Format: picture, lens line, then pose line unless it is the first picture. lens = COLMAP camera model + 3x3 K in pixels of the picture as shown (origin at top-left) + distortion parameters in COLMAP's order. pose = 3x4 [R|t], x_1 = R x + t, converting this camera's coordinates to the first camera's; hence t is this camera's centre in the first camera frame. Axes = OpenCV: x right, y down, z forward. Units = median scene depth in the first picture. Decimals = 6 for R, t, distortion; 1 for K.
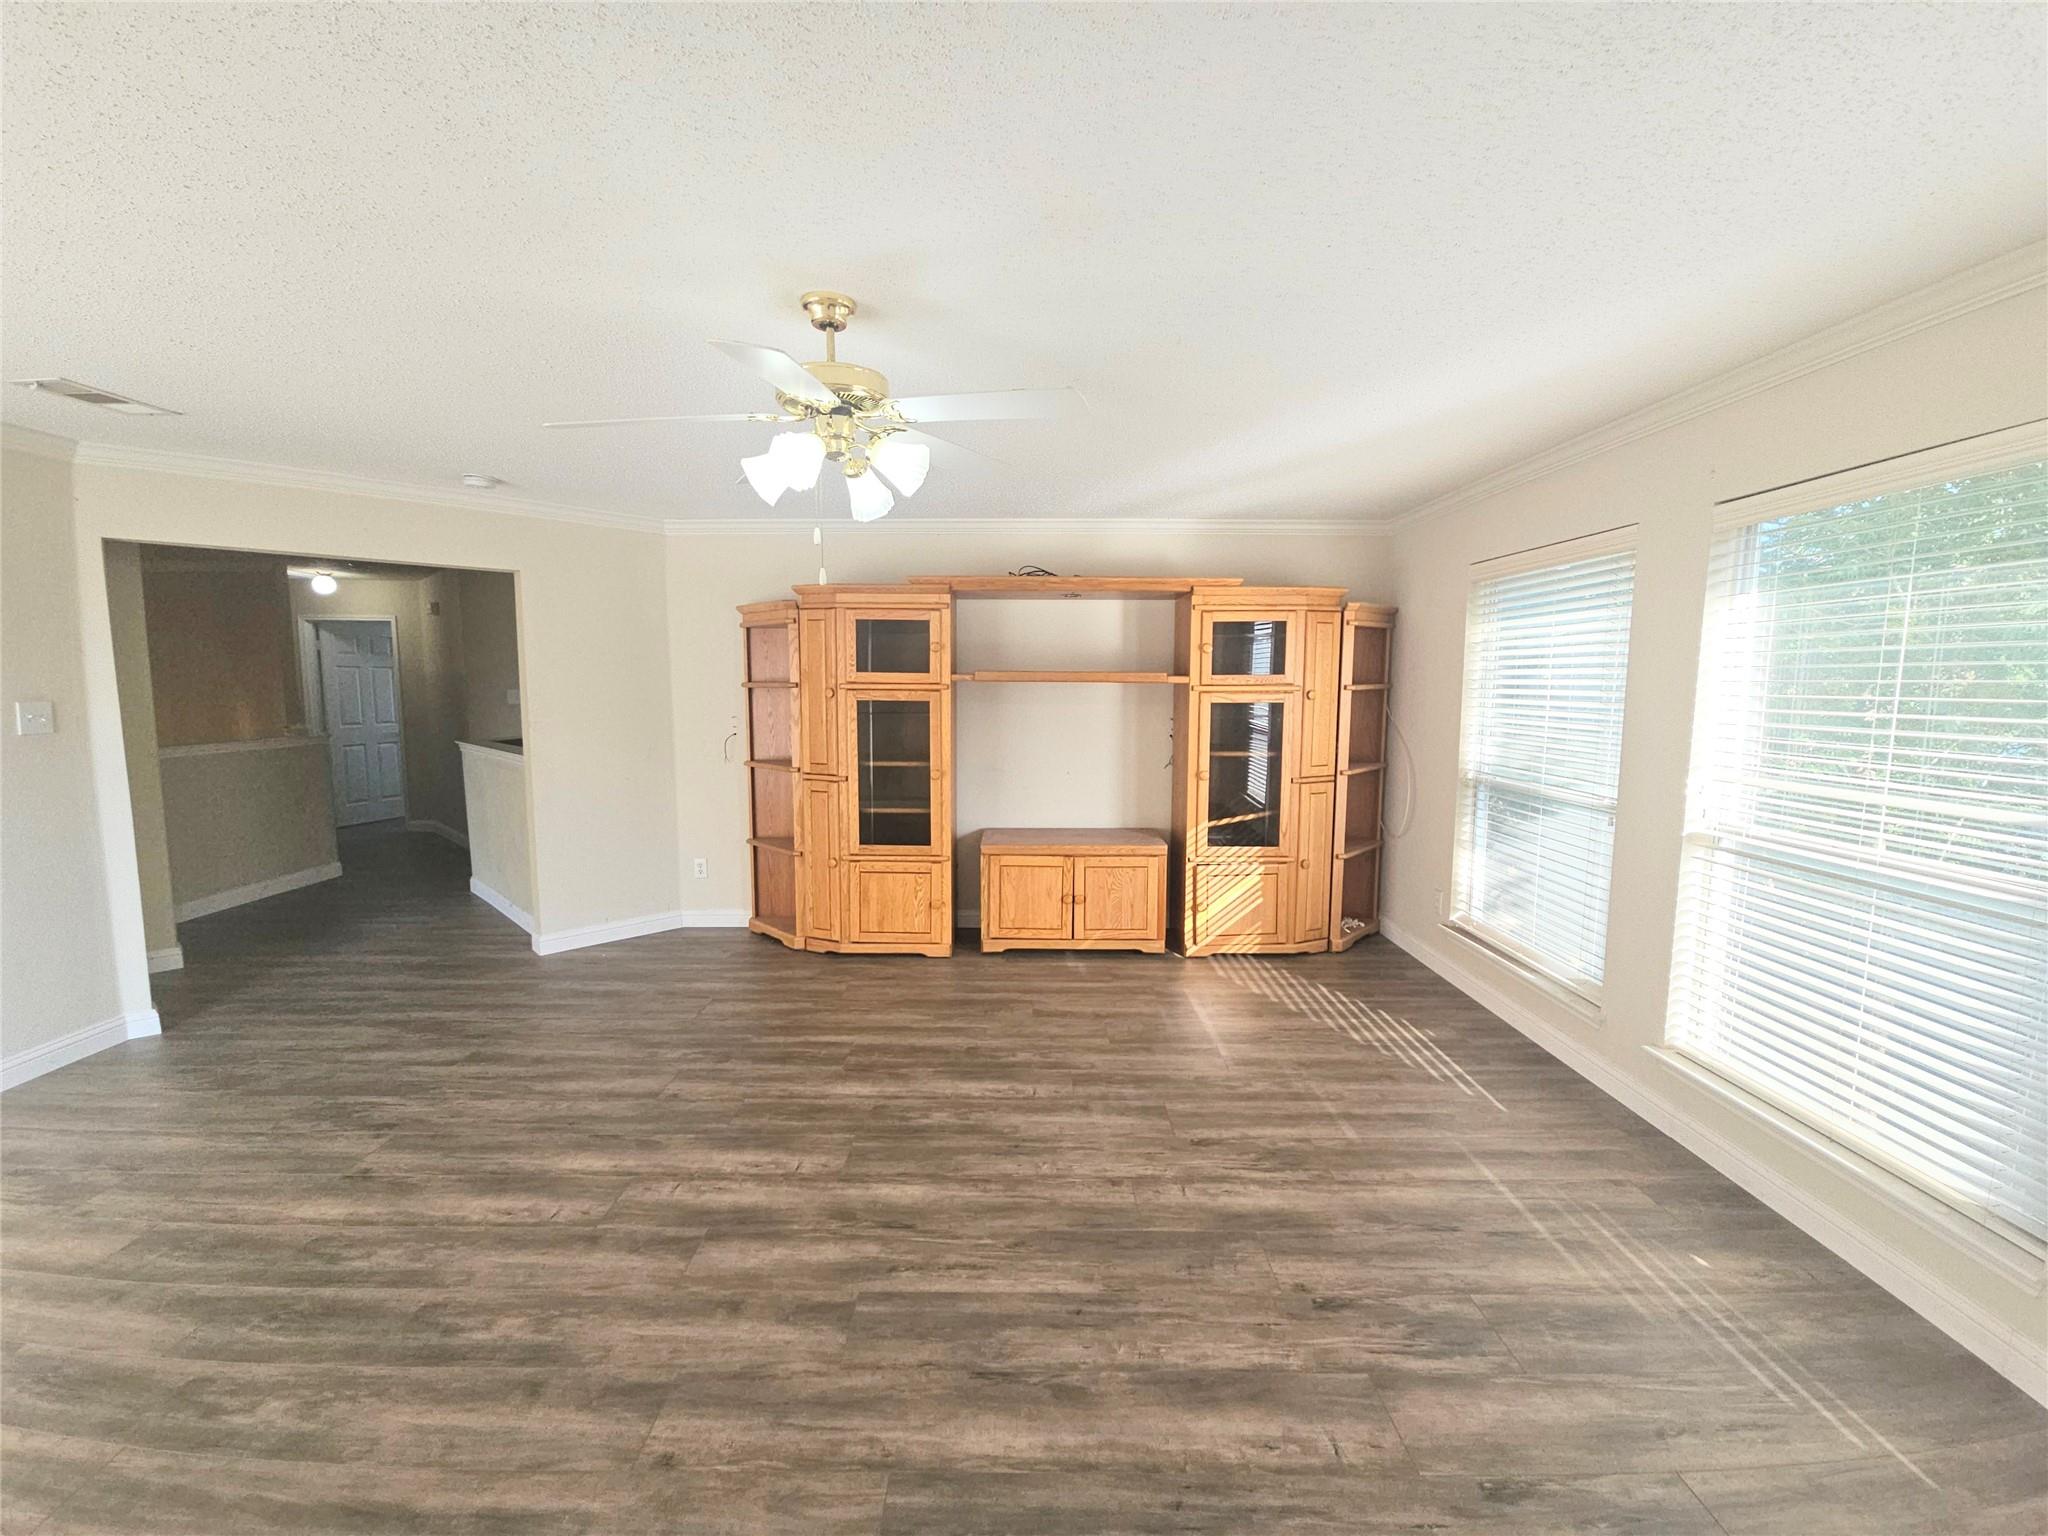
lens RADIAL K [[839.5, 0, 1024.0], [0, 839.5, 768.0], [0, 0, 1]] dist [0.043777, -0.024115]
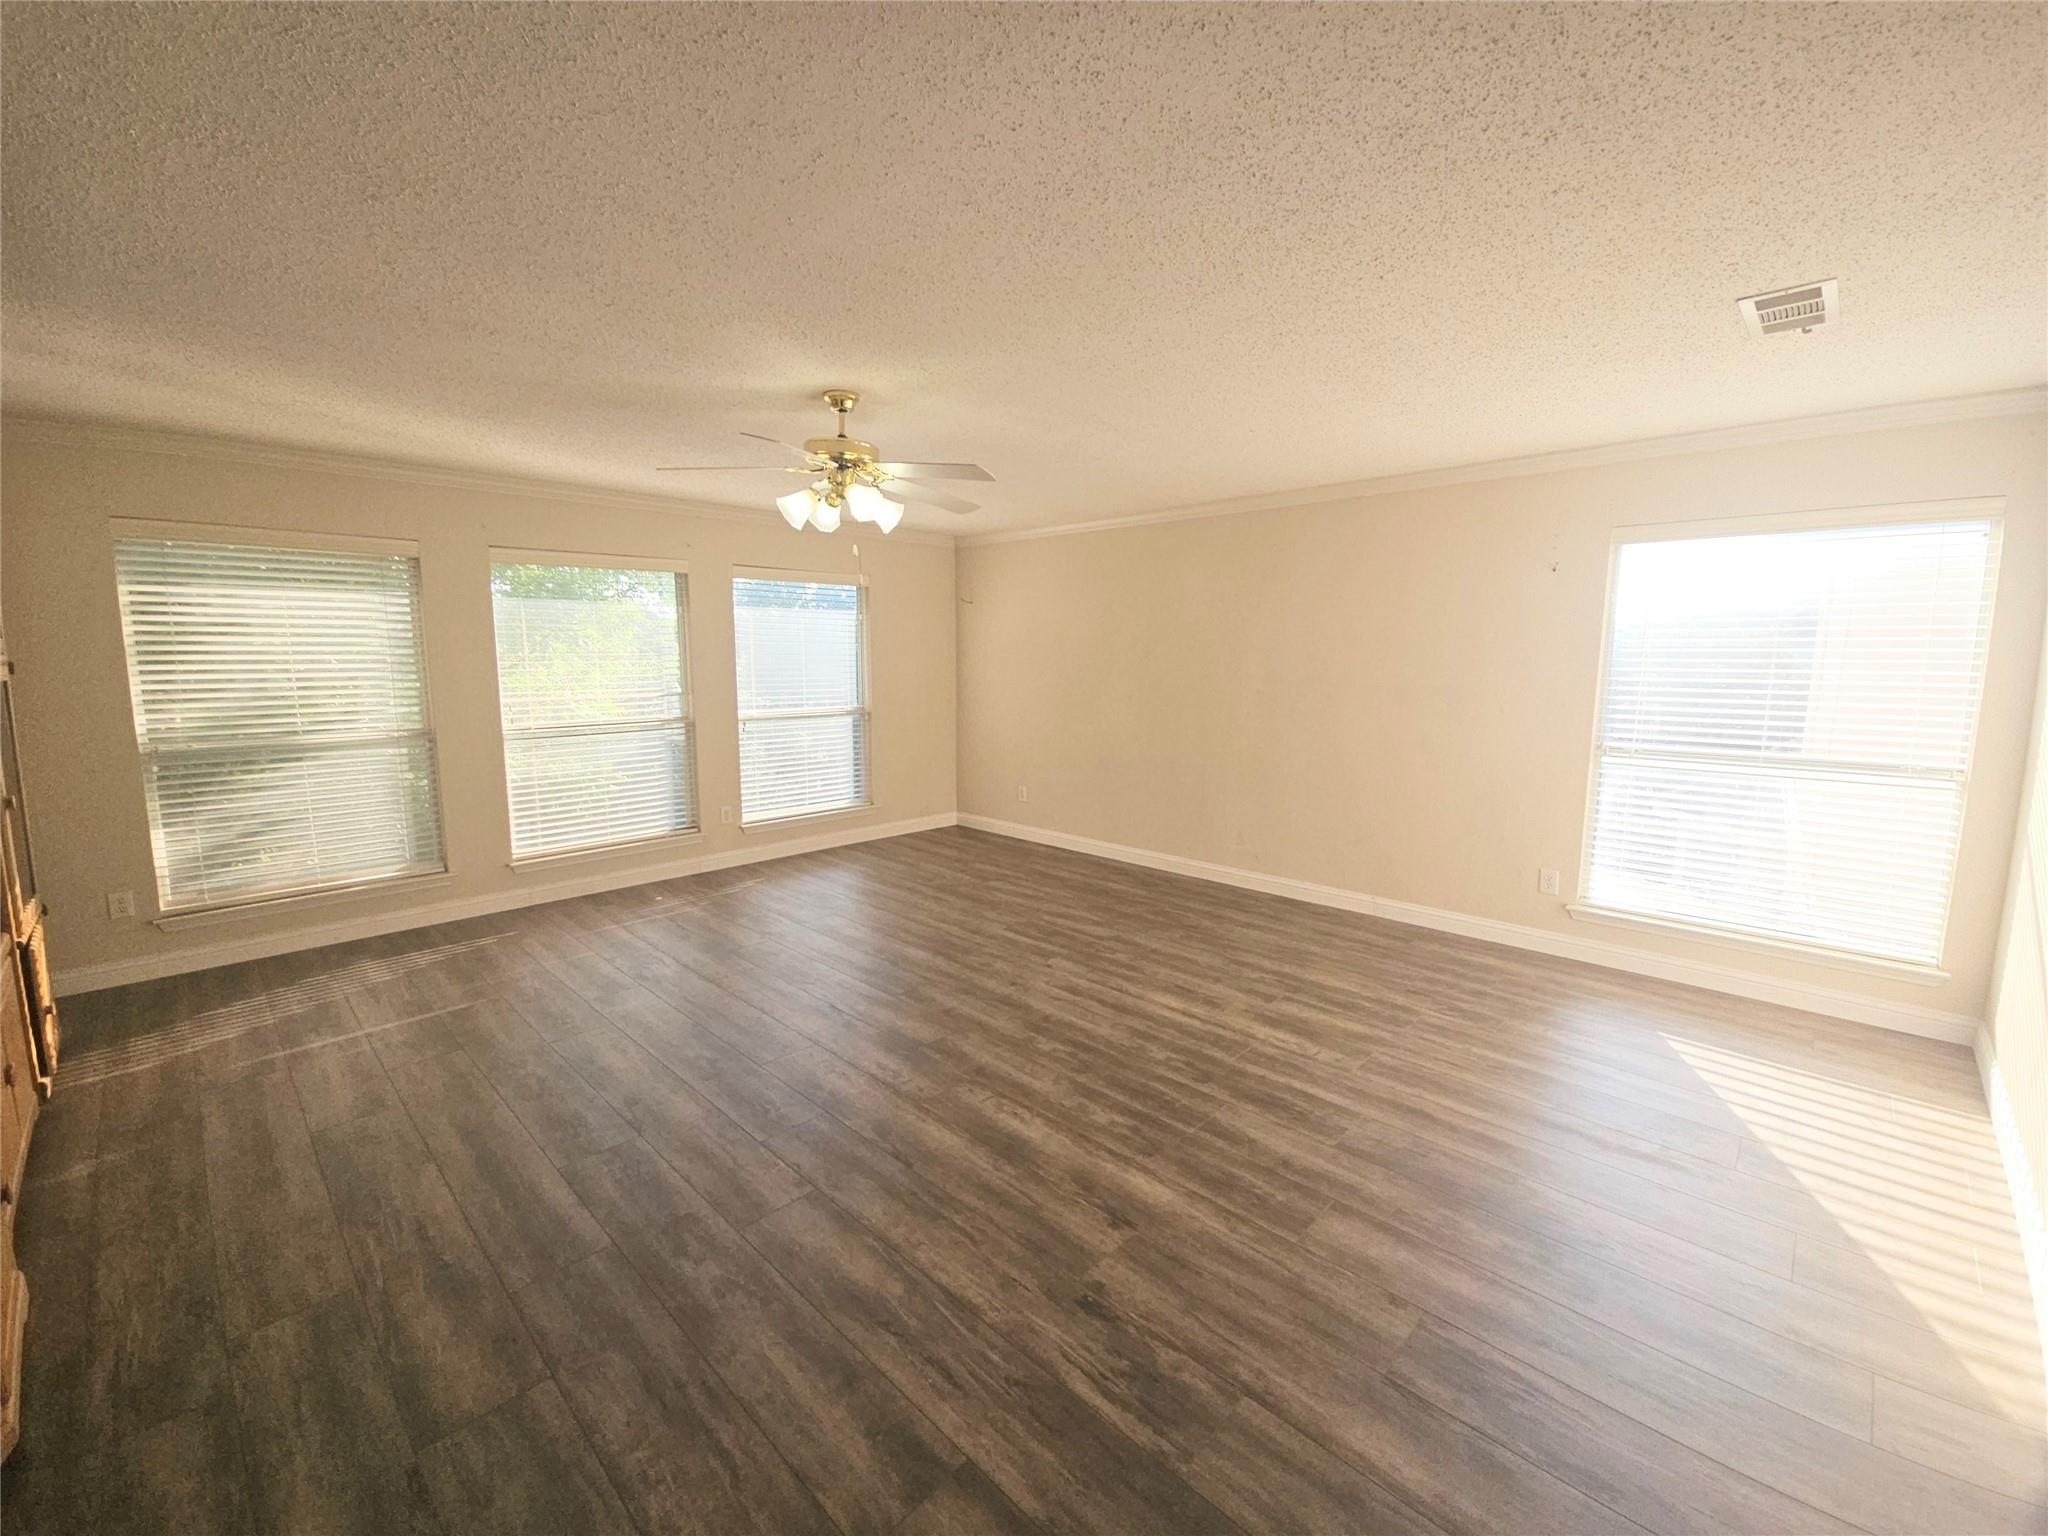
lens RADIAL K [[839.5, 0, 1024.0], [0, 839.5, 768.0], [0, 0, 1]] dist [0.043777, -0.024115]
pose [[-0.720914, -0.094991, 0.686483, -1.343184], [0.070901, 0.975255, 0.209407, -0.166400], [-0.689388, 0.199637, -0.696340, 1.687700]]
